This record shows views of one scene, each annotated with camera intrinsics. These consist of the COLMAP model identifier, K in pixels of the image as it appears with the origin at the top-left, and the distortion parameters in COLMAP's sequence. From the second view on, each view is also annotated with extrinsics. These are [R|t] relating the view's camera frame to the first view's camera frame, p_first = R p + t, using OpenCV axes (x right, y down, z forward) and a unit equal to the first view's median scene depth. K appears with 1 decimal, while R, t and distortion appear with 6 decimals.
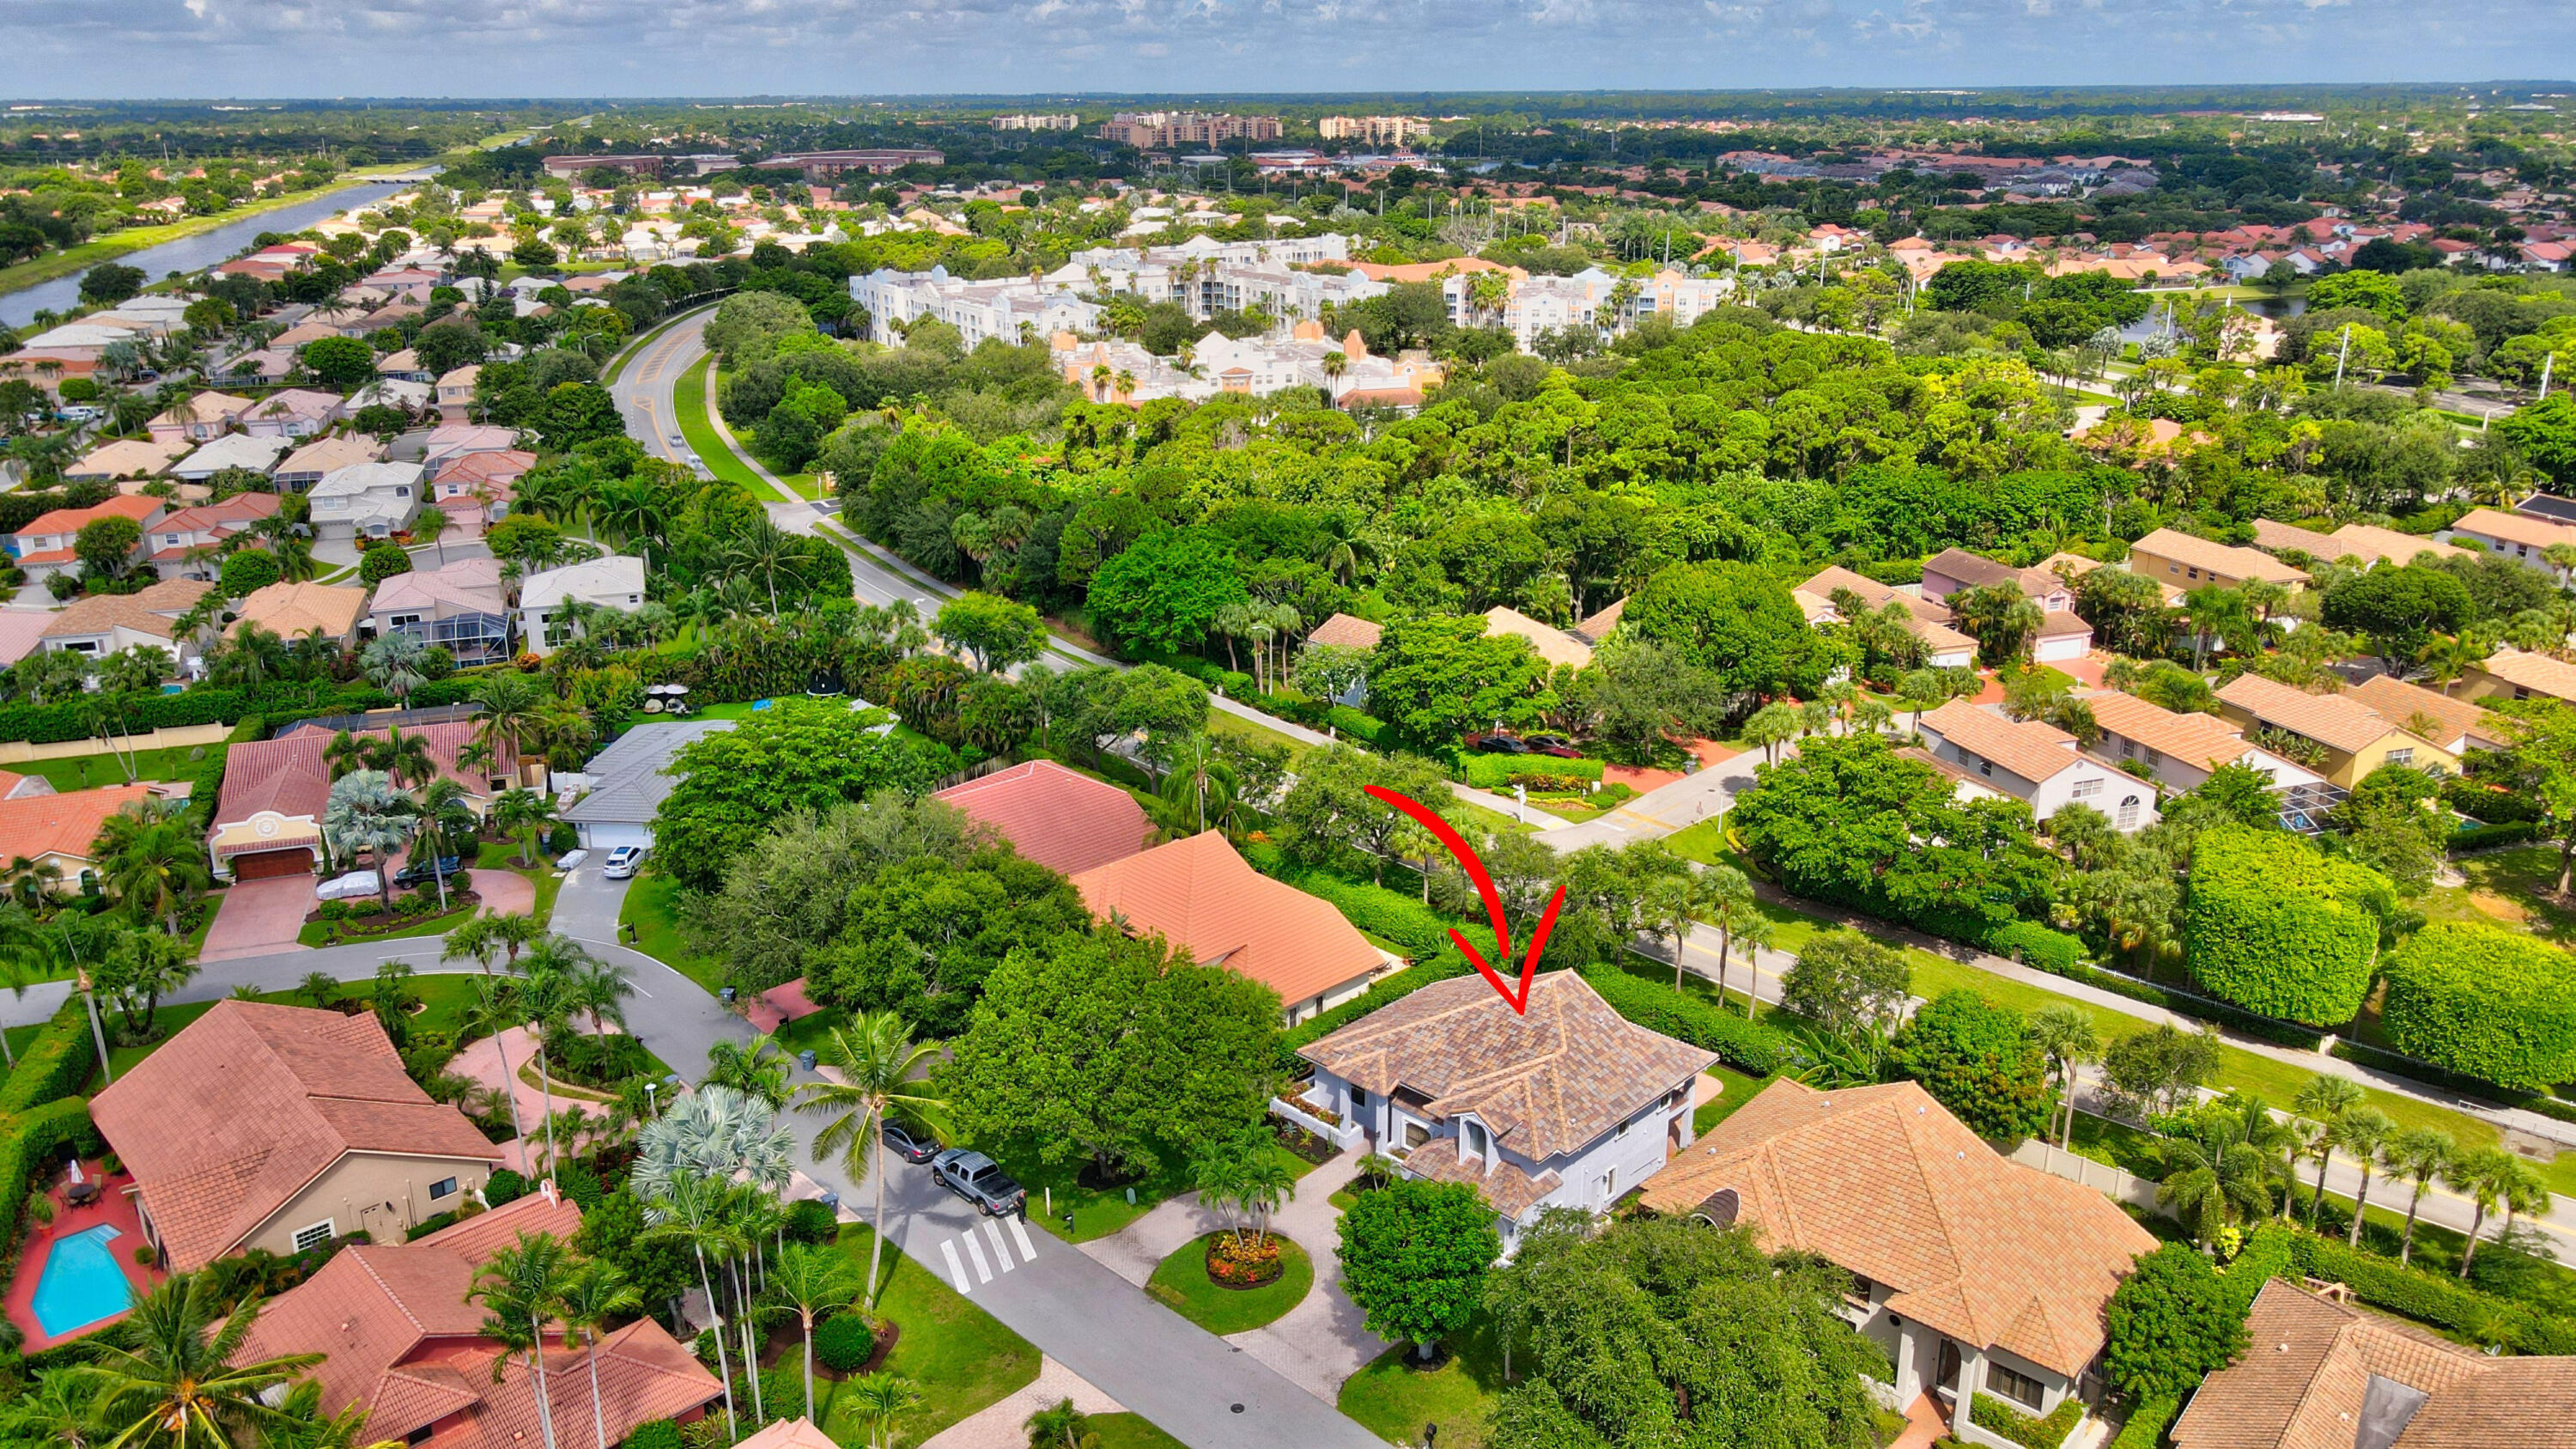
lens RADIAL K [[1920.9, 0, 1263.9], [0, 1920.9, 722.7], [0, 0, 1]] dist [-0.013759, 0.044936]
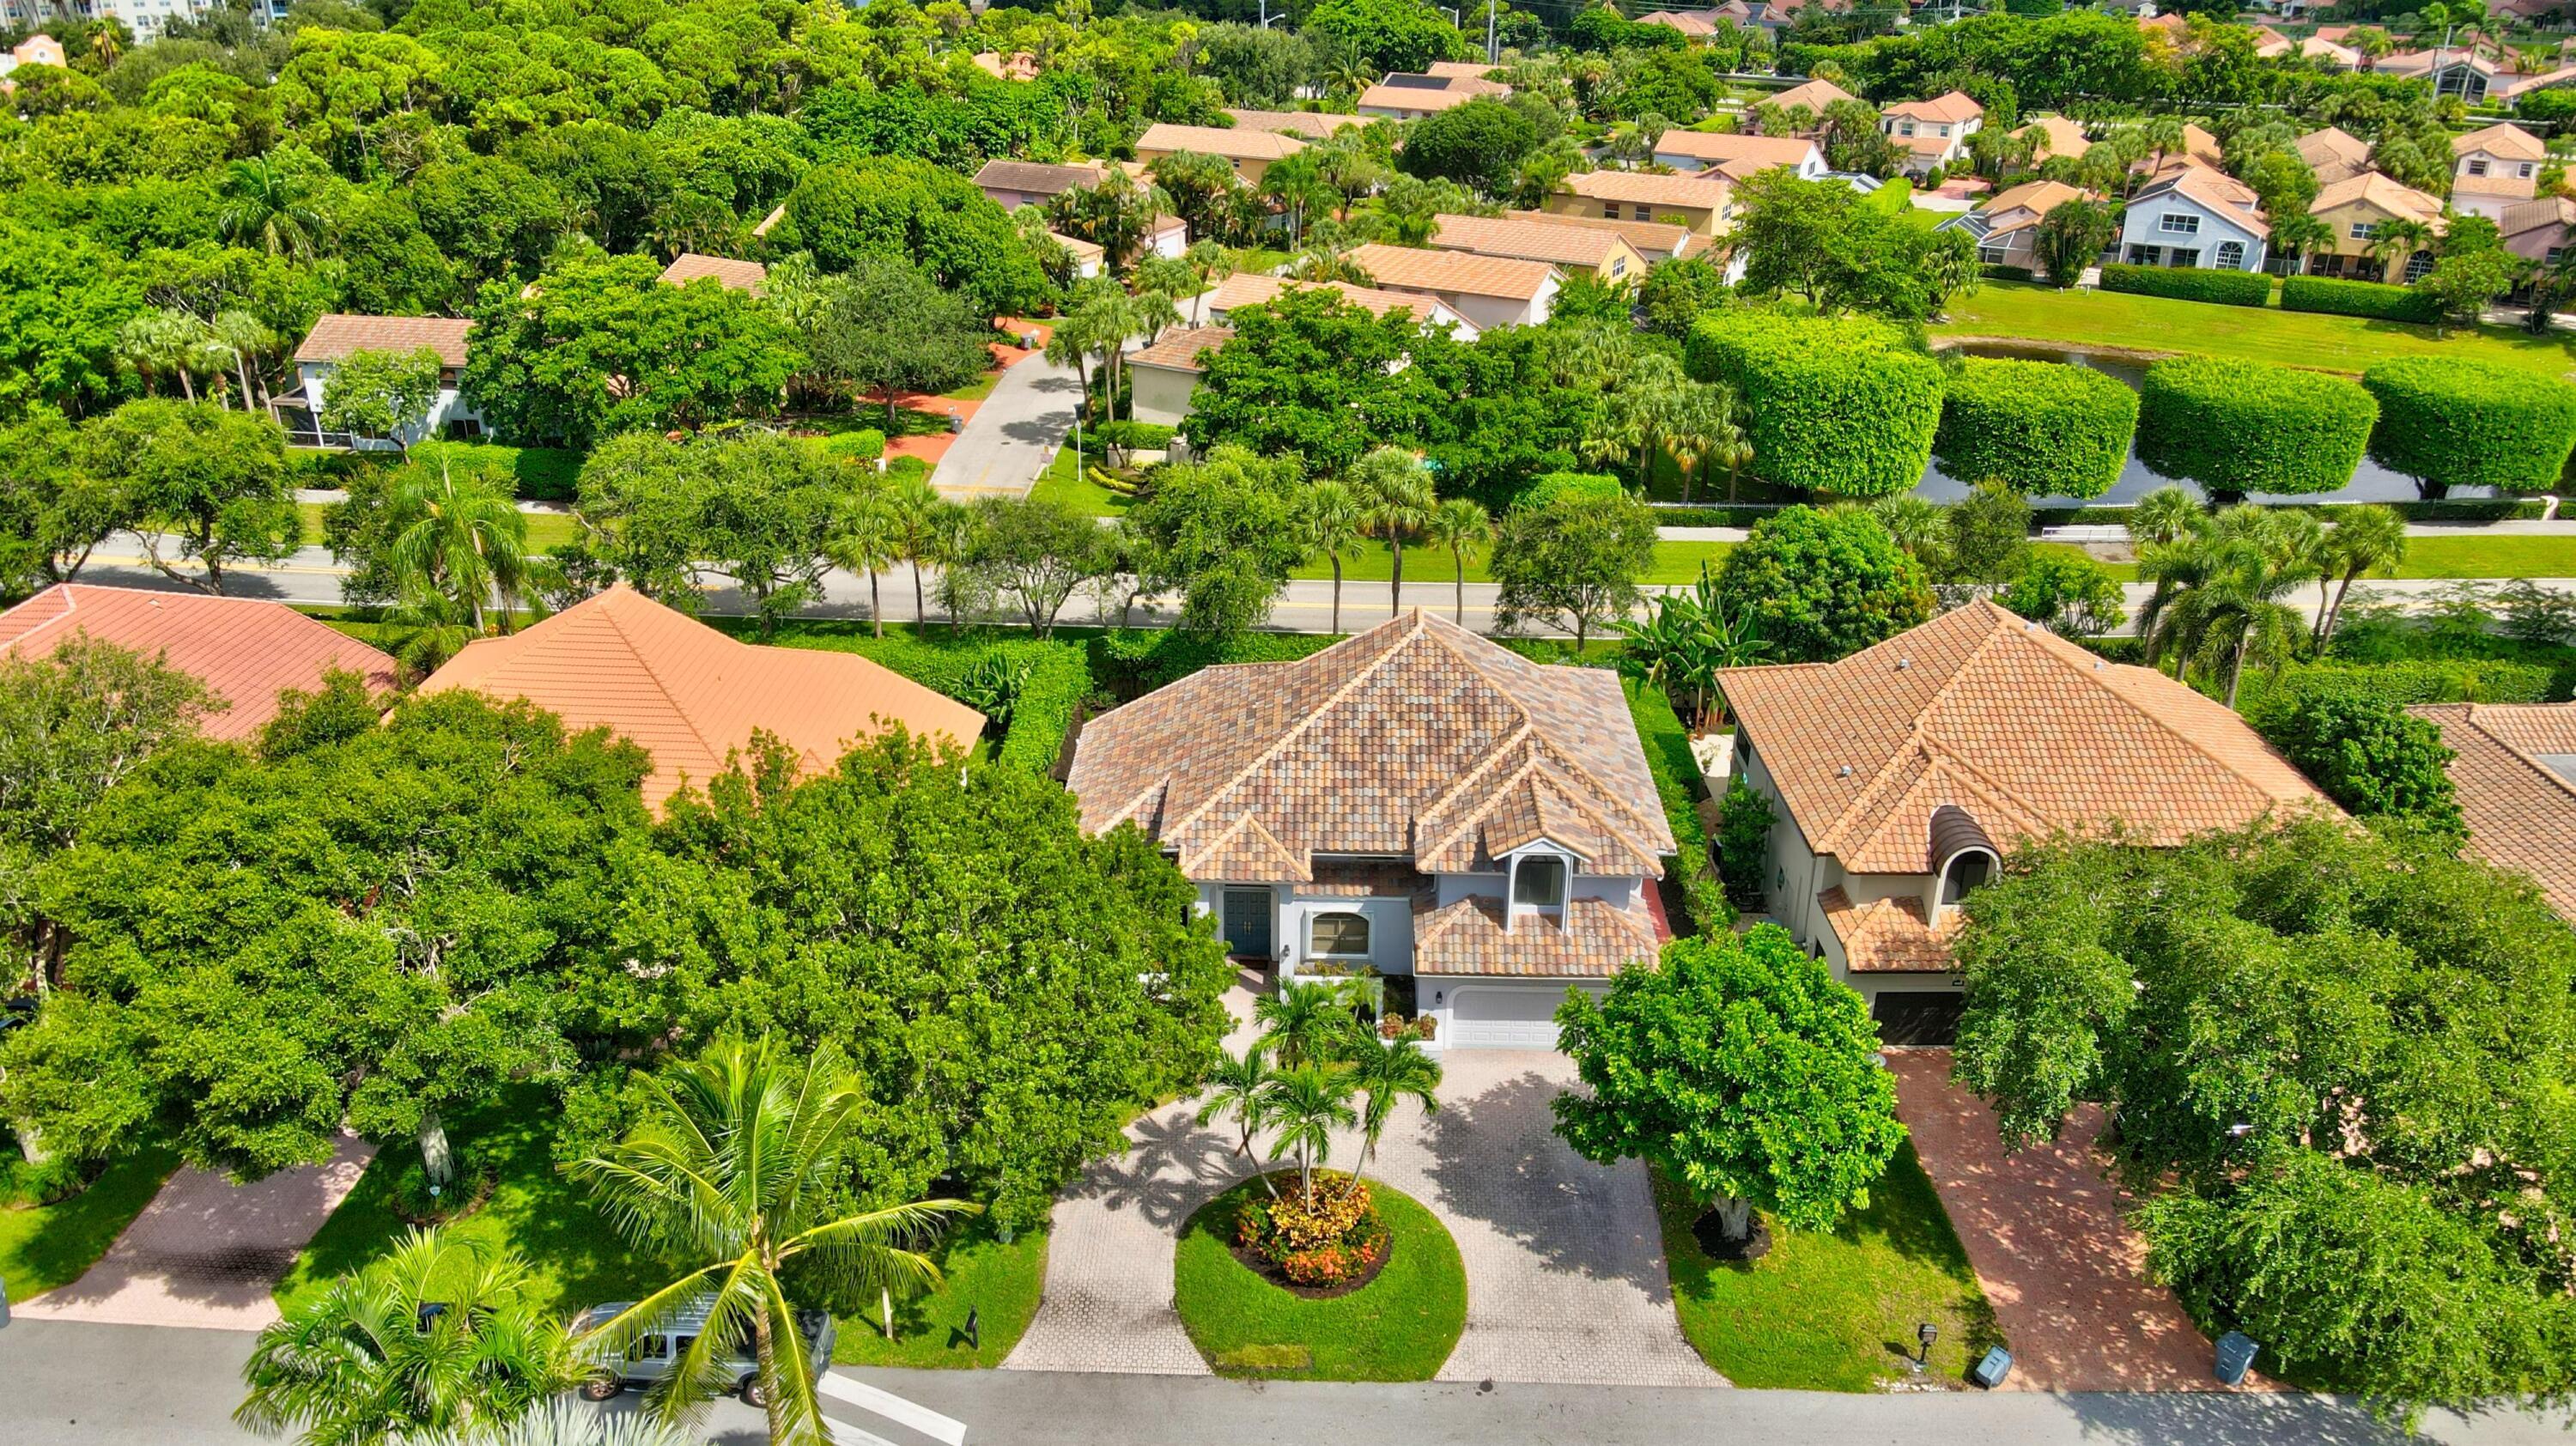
lens RADIAL K [[1920.6, 0, 1280.3], [0, 1920.6, 726.8], [0, 0, 1]] dist [-0.013759, 0.044936]
pose [[0.733263, -0.277683, 0.620659, -0.153033], [0.207874, 0.960654, 0.184209, 0.021140], [-0.647390, -0.006055, 0.762135, 0.295438]]
